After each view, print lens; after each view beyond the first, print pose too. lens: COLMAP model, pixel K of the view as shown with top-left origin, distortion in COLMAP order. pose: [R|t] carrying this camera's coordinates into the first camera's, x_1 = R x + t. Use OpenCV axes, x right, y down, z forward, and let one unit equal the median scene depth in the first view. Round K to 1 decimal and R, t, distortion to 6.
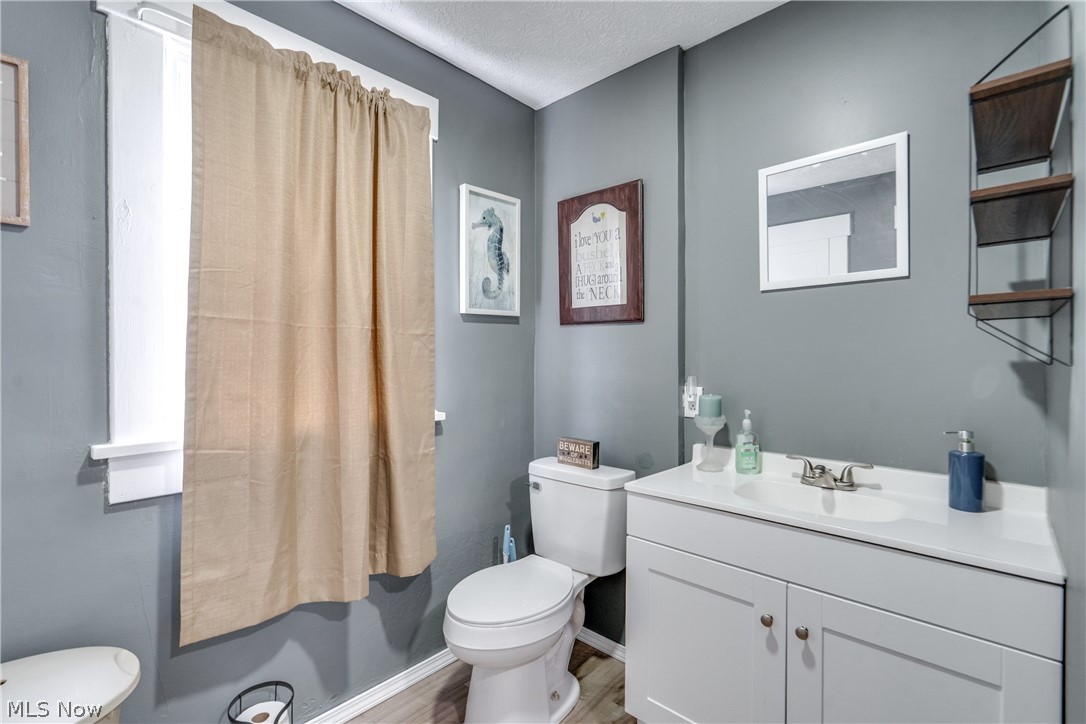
lens RADIAL K [[497.5, 0, 507.0], [0, 497.5, 358.9], [0, 0, 1]] dist [-0.004789, 0.002032]
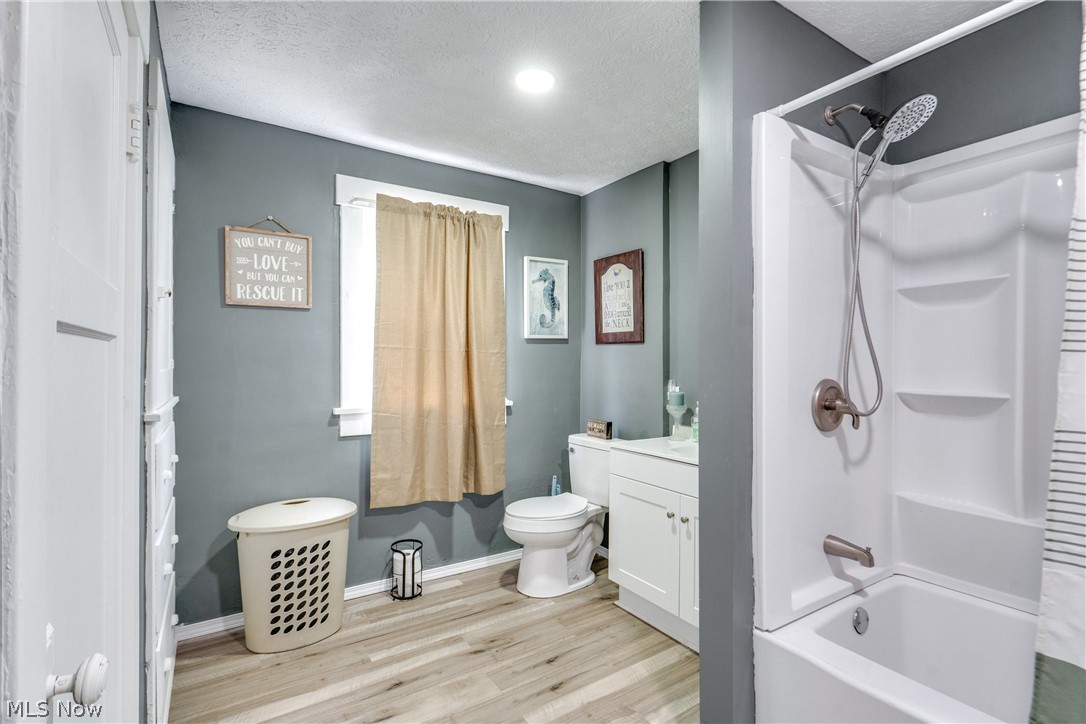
lens RADIAL K [[528.6, 0, 547.2], [0, 528.6, 364.4], [0, 0, 1]] dist [-0.000960, -0.000026]
pose [[0.983191, 0.003475, -0.182546, 0.342472], [-0.003162, 0.999993, 0.002003, -0.015811], [0.182552, -0.001392, 0.983195, -0.758668]]
